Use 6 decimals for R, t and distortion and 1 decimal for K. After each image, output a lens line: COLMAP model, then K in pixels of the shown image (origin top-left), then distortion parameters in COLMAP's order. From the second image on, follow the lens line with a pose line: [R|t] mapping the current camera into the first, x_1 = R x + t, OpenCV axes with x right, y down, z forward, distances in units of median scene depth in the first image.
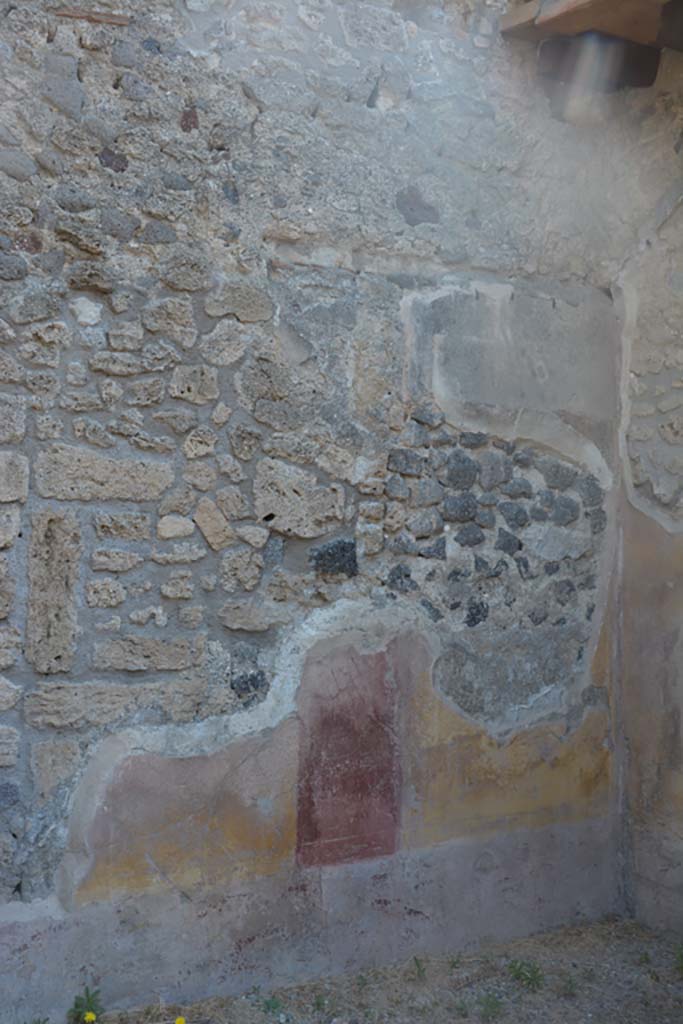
lens RADIAL K [[1004.2, 0, 343.5], [0, 1004.2, 506.0], [0, 0, 1]] dist [0.035470, 0.000000]
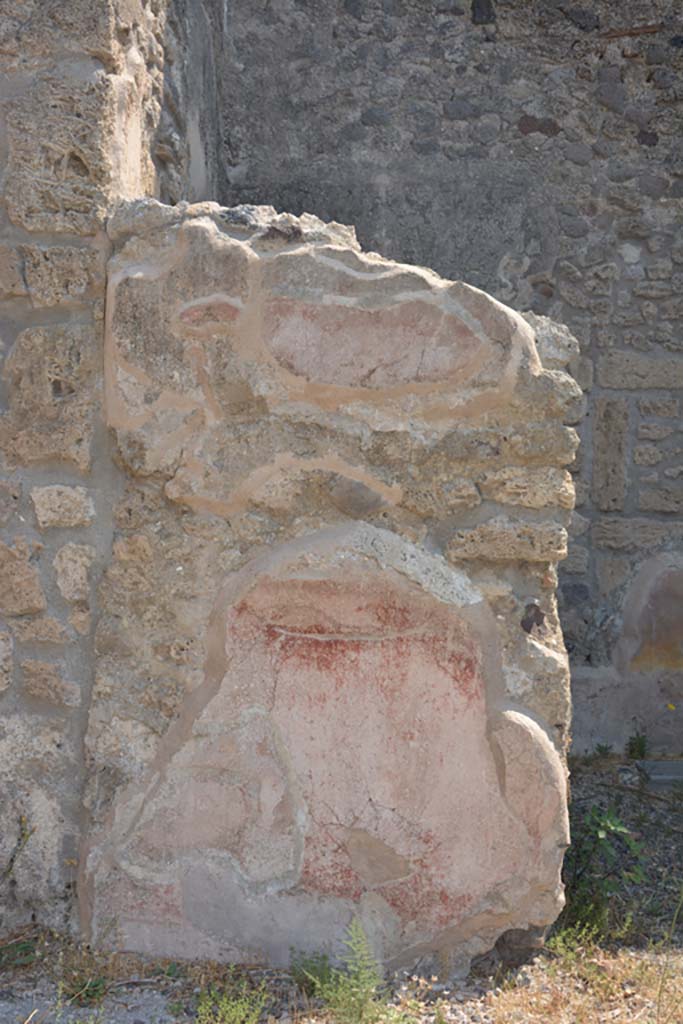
lens RADIAL K [[1045.9, 0, 344.6], [0, 1045.9, 520.8], [0, 0, 1]] dist [0.022660, 0.000000]
pose [[0.894168, -0.000332, -0.447731, 0.037937], [0.017237, 0.999284, 0.033683, 0.117890], [0.447399, -0.037836, 0.893534, -0.475408]]
